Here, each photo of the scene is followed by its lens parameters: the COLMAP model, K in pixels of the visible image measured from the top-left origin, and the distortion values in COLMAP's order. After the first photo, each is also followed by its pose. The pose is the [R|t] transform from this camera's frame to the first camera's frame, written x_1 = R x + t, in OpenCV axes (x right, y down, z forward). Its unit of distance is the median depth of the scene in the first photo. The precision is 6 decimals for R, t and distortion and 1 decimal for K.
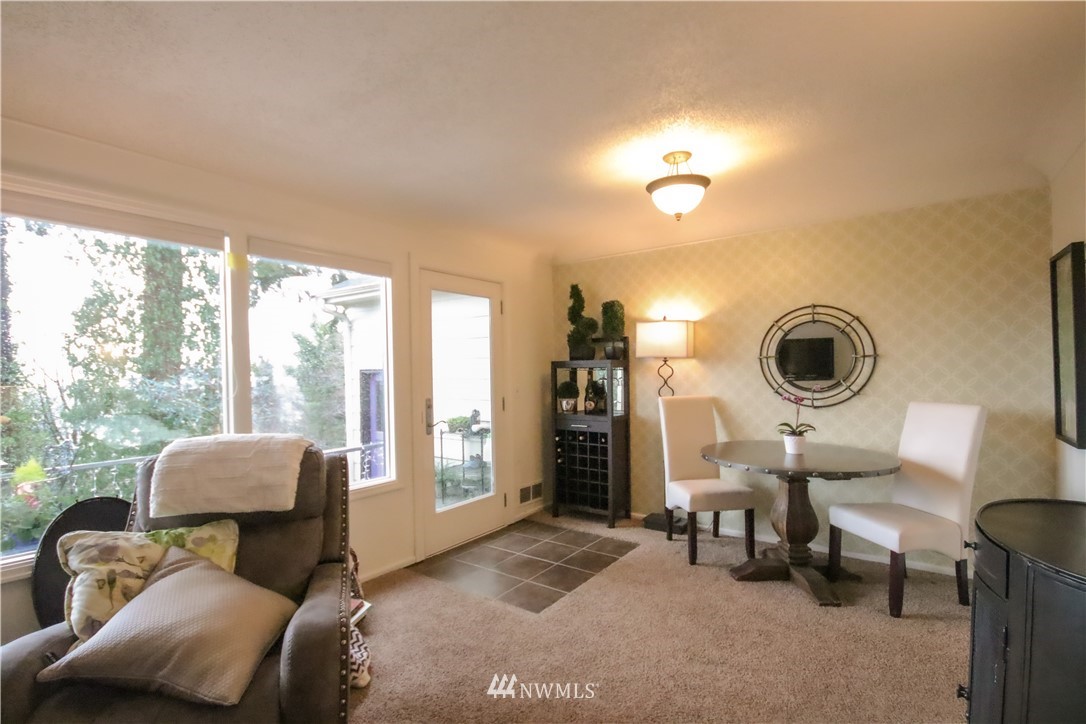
lens RADIAL K [[505.1, 0, 536.3], [0, 505.1, 370.4], [0, 0, 1]] dist [-0.008776, -0.000316]
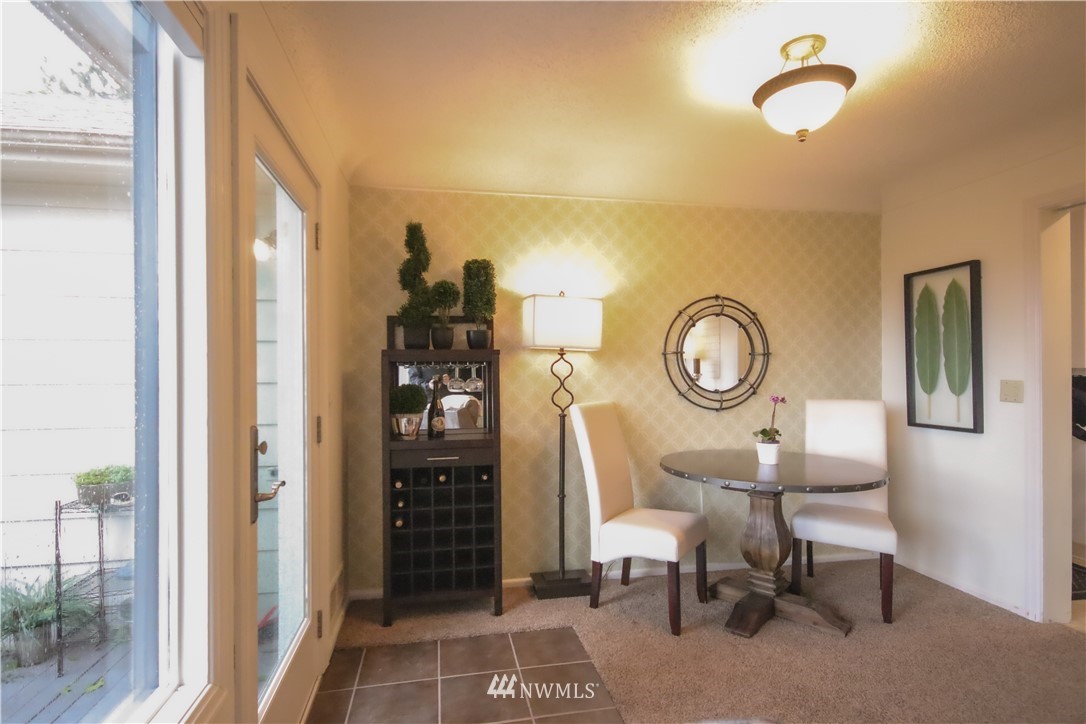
lens RADIAL K [[552.3, 0, 544.7], [0, 552.3, 367.4], [0, 0, 1]] dist [0.002667, 0.000330]
pose [[0.675109, 0.015652, 0.737552, -0.335551], [-0.001373, 0.999800, -0.019960, 0.015353], [-0.737716, 0.012463, 0.674996, 0.491324]]
